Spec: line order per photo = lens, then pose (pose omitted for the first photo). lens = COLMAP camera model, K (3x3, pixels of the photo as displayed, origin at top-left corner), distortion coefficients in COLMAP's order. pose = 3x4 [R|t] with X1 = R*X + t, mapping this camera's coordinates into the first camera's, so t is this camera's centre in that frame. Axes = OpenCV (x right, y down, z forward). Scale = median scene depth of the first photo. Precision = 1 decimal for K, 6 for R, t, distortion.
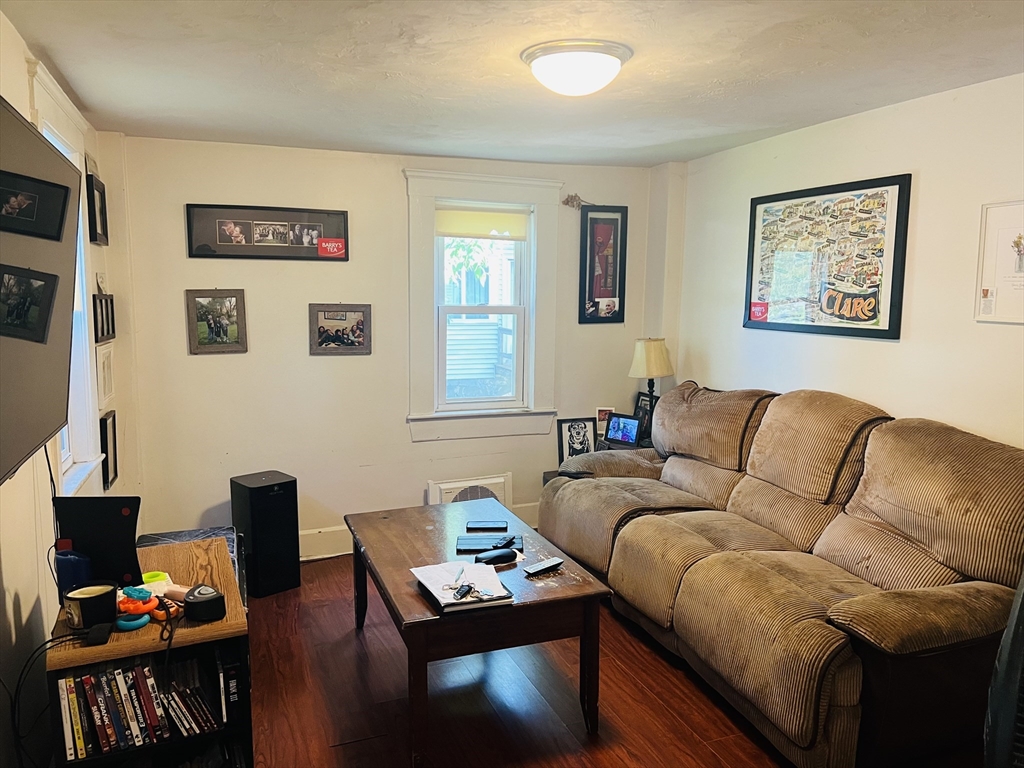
lens RADIAL K [[759.3, 0, 512.0], [0, 759.3, 384.0], [0, 0, 1]] dist [0.005844, 0.000997]
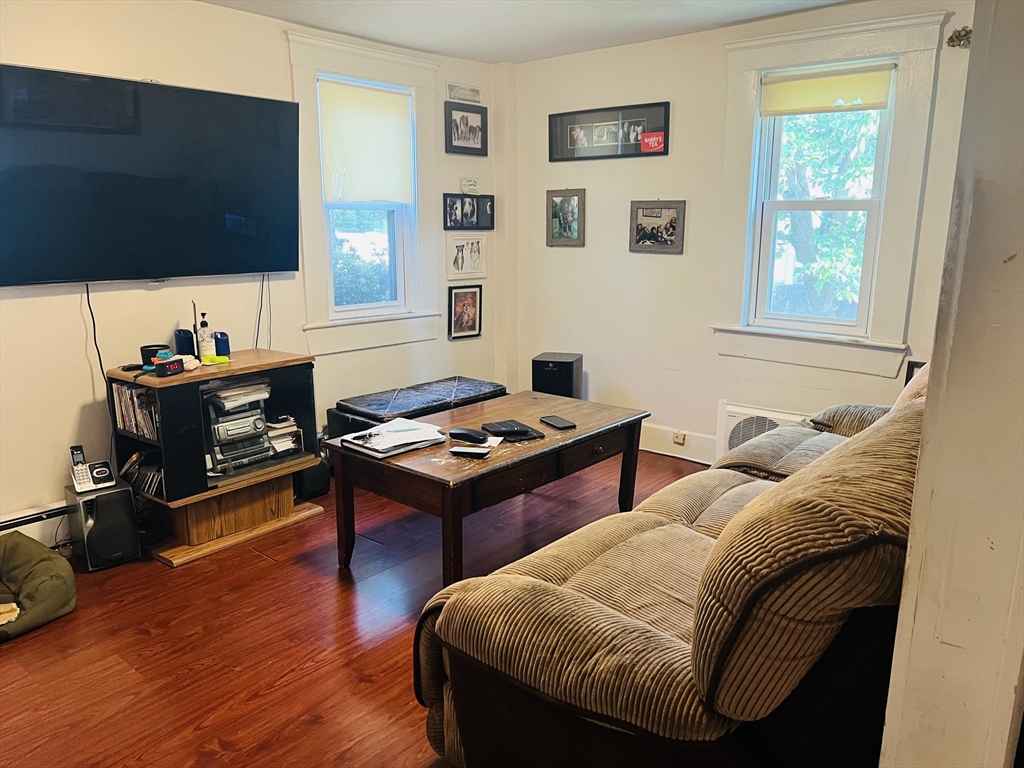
lens RADIAL K [[759.3, 0, 512.0], [0, 759.3, 384.0], [0, 0, 1]] dist [0.005844, 0.000997]
pose [[0.469568, 0.180684, -0.864210, 0.584607], [-0.104573, 0.983327, 0.148769, 0.001452], [0.876681, 0.020516, 0.480634, 0.370709]]
